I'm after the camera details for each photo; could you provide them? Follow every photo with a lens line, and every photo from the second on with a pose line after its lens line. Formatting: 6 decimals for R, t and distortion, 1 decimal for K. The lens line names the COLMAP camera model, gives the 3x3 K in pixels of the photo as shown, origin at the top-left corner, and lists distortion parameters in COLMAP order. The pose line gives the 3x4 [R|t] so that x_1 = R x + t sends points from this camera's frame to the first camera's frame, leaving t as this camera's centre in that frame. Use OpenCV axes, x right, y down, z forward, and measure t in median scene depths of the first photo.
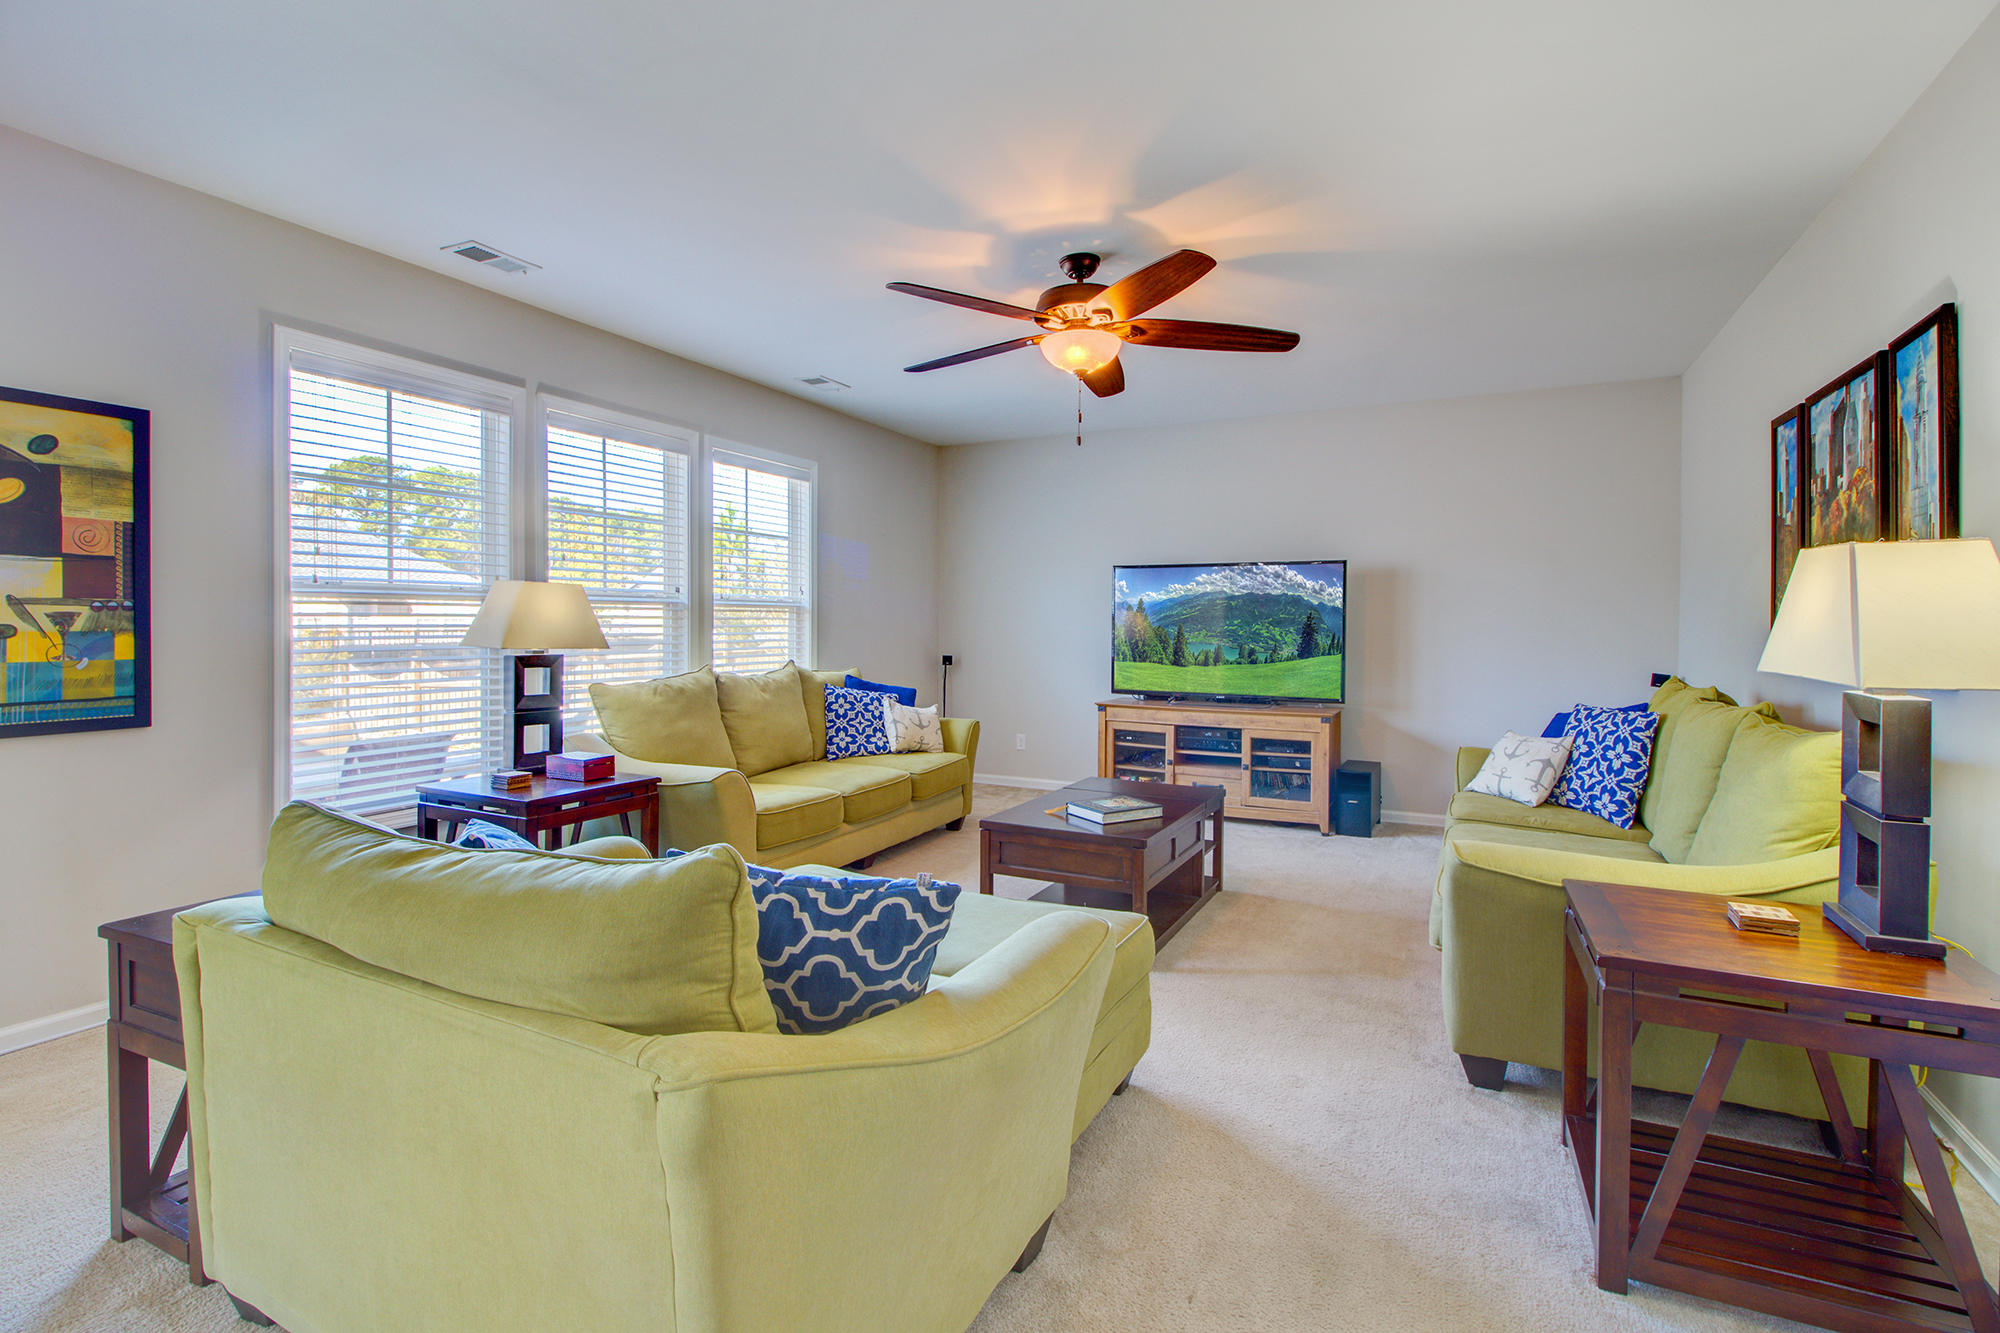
lens RADIAL K [[948.7, 0, 994.0], [0, 948.7, 620.2], [0, 0, 1]] dist [0.040796, -0.000063]
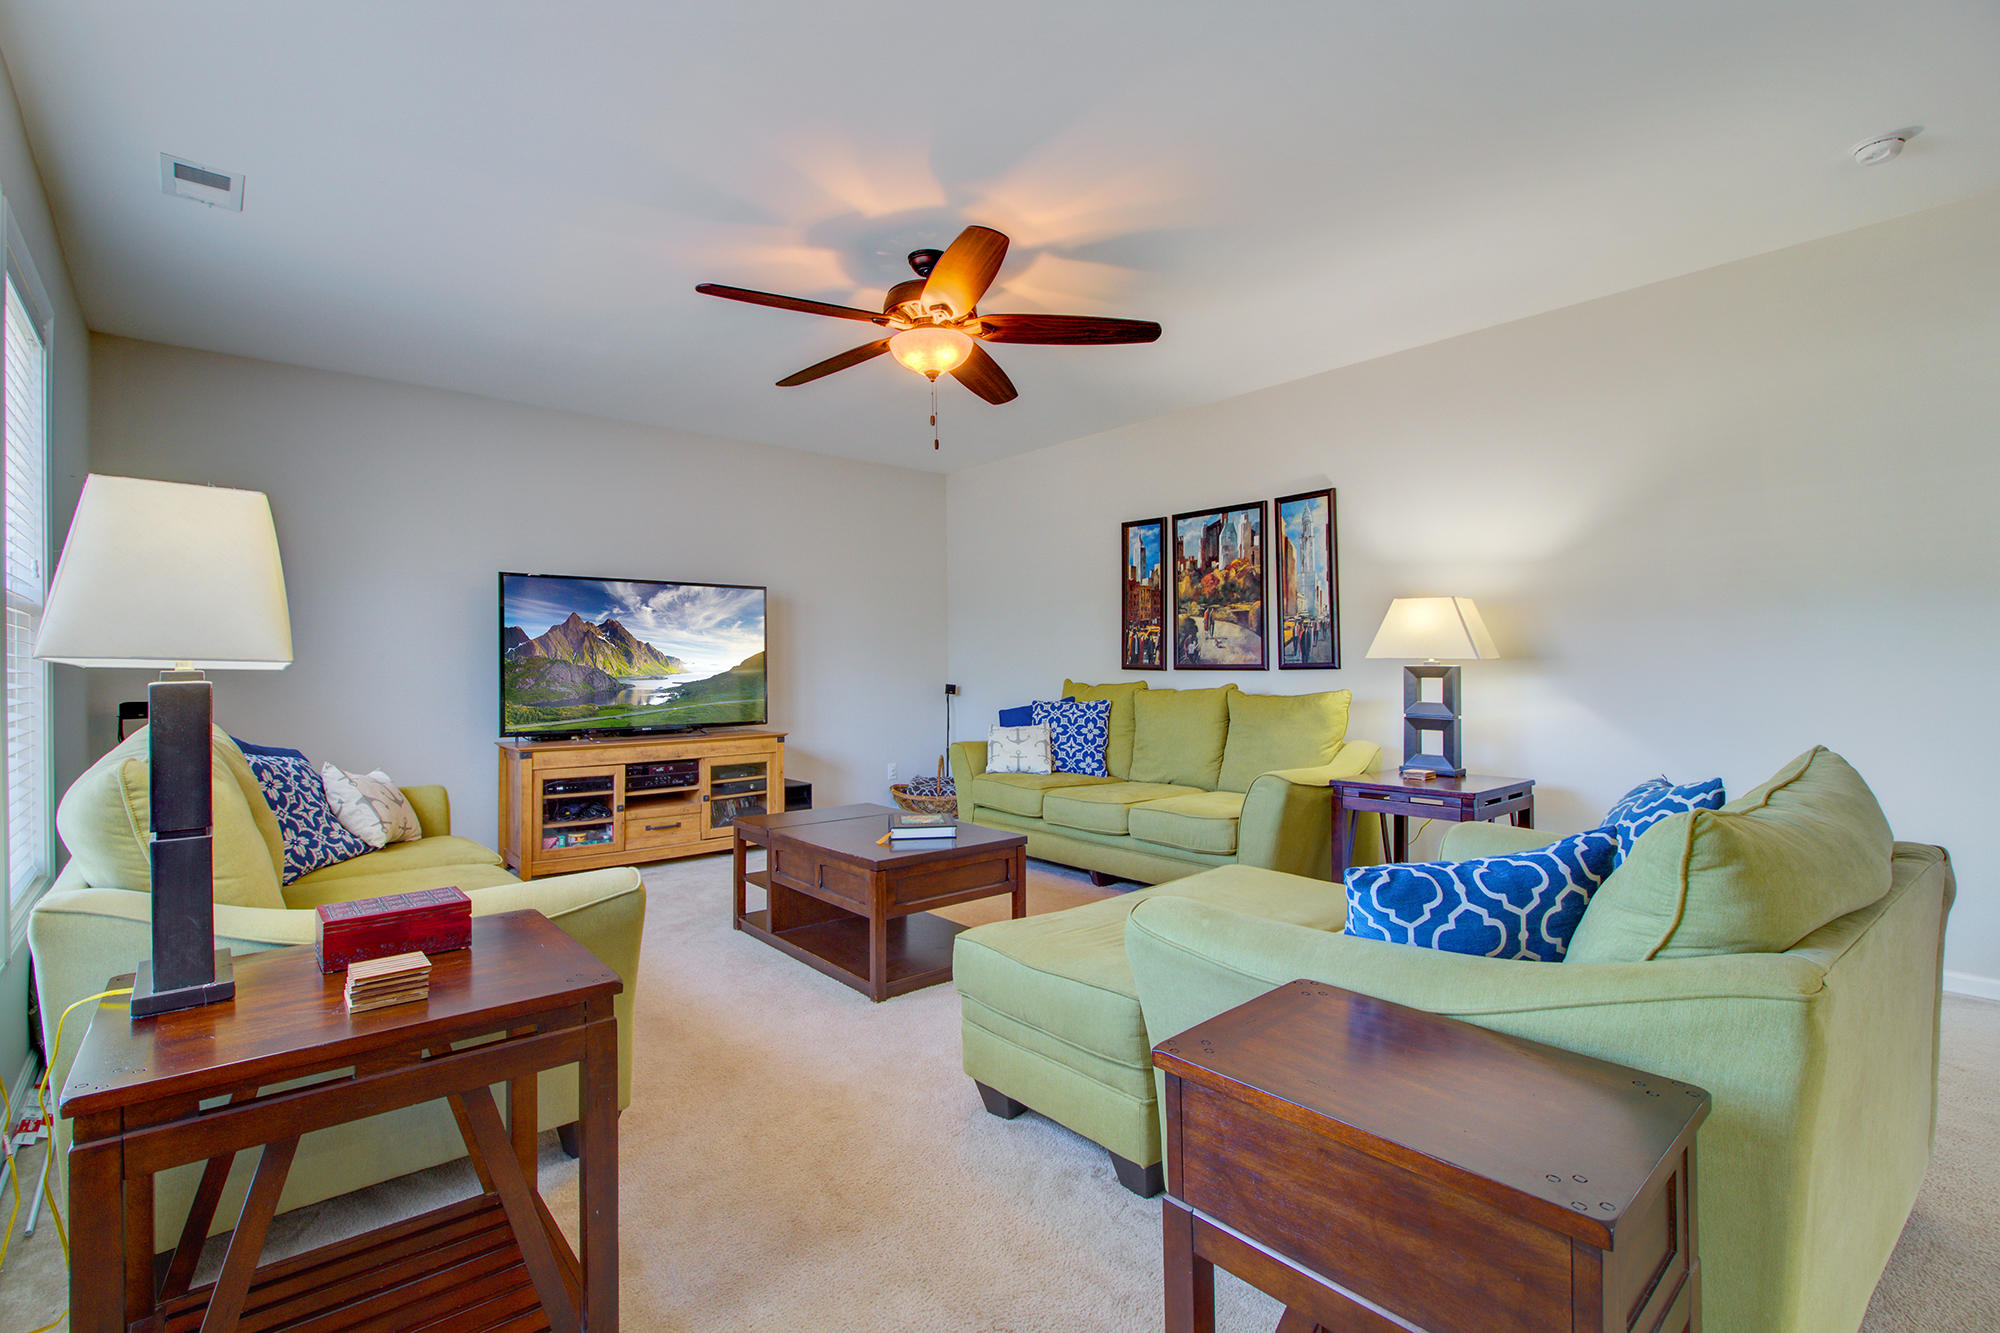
lens RADIAL K [[924.3, 0, 1008.5], [0, 924.3, 656.3], [0, 0, 1]] dist [0.018745, -0.016744]
pose [[0.375117, -0.007492, 0.926947, -0.733600], [0.006391, 0.999964, 0.005496, 0.015498], [-0.926956, 0.003863, 0.375151, 0.575197]]
